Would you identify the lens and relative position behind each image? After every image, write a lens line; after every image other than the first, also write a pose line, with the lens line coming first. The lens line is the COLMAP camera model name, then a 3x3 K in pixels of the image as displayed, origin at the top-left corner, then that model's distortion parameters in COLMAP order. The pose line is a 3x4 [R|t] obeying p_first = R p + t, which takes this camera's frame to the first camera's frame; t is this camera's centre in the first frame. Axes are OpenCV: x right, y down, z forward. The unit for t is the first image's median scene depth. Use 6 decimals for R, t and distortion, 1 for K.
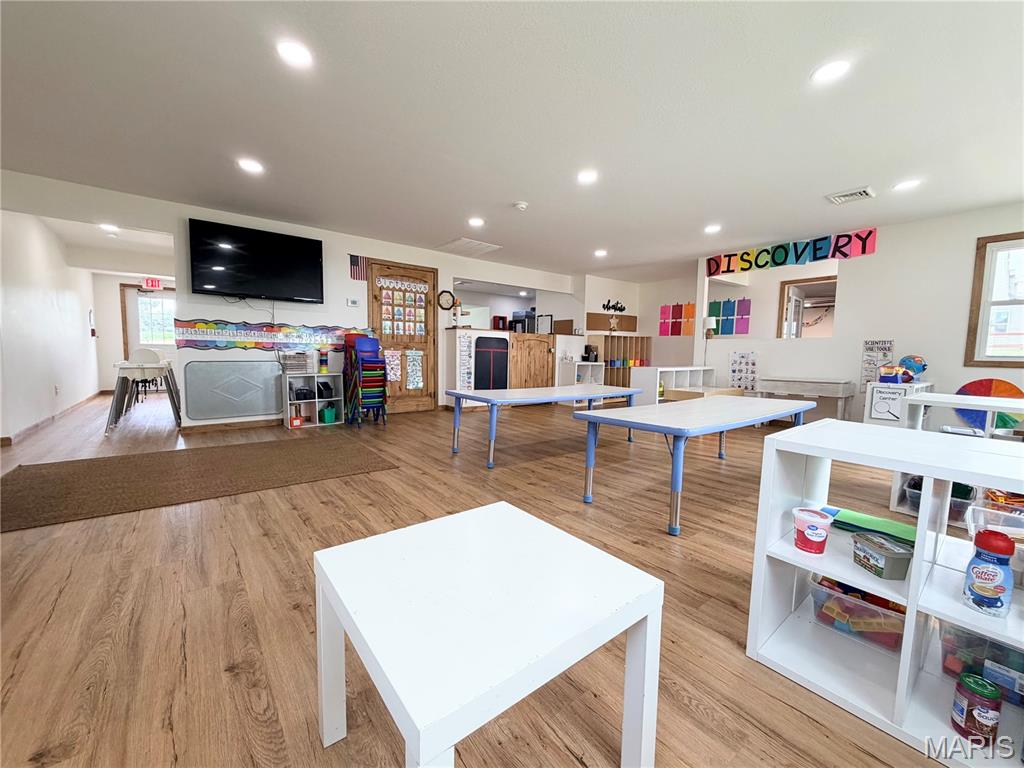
lens RADIAL K [[407.9, 0, 506.8], [0, 407.9, 385.6], [0, 0, 1]] dist [-0.001966, -0.000042]
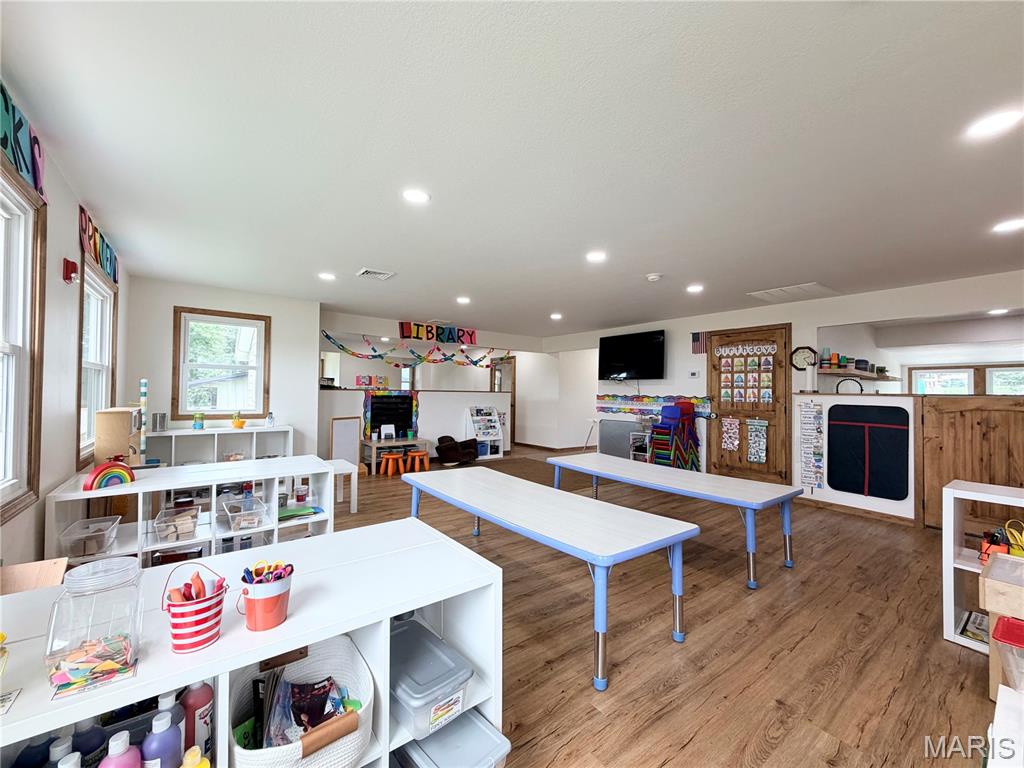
lens RADIAL K [[407.9, 0, 508.7], [0, 407.9, 388.1], [0, 0, 1]] dist [-0.001966, -0.000042]
pose [[-0.019511, -0.029679, -0.999369, 0.703721], [-0.098244, 0.994779, -0.027625, -0.079193], [0.994971, 0.097643, -0.022325, 0.486264]]
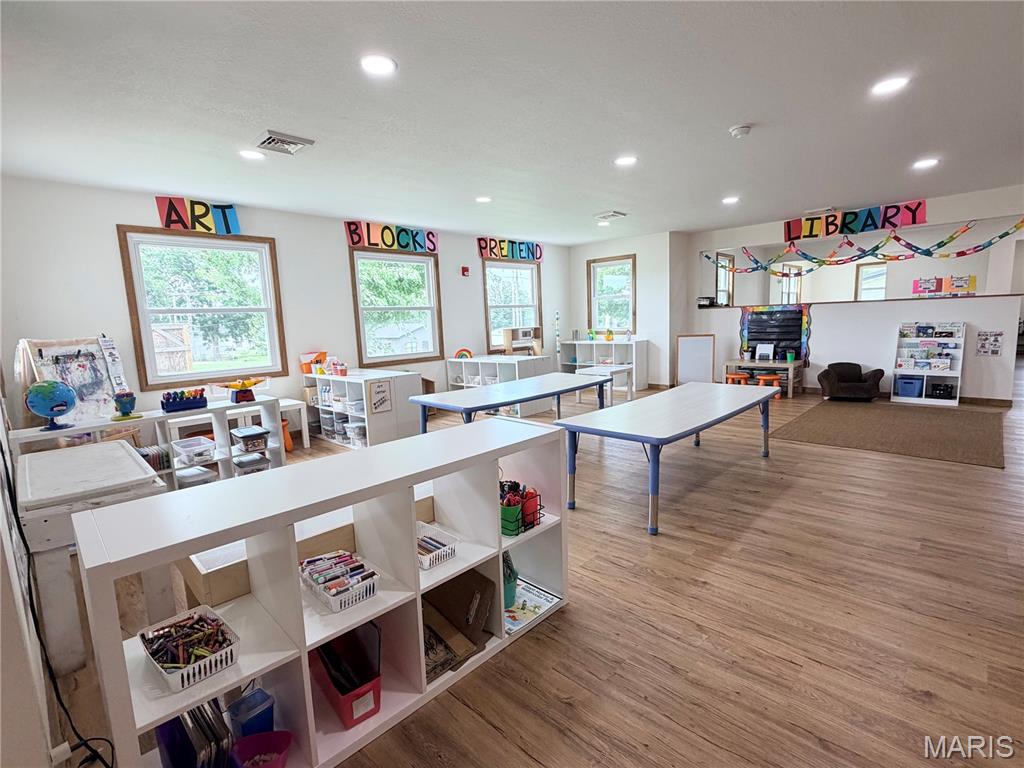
lens RADIAL K [[486.8, 0, 509.8], [0, 486.8, 384.6], [0, 0, 1]] dist [0.009406, -0.000121]
pose [[-0.991219, 0.039066, -0.126325, 0.366671], [0.010968, 0.976359, 0.215876, -0.148375], [0.131772, 0.212595, -0.968215, 1.258514]]
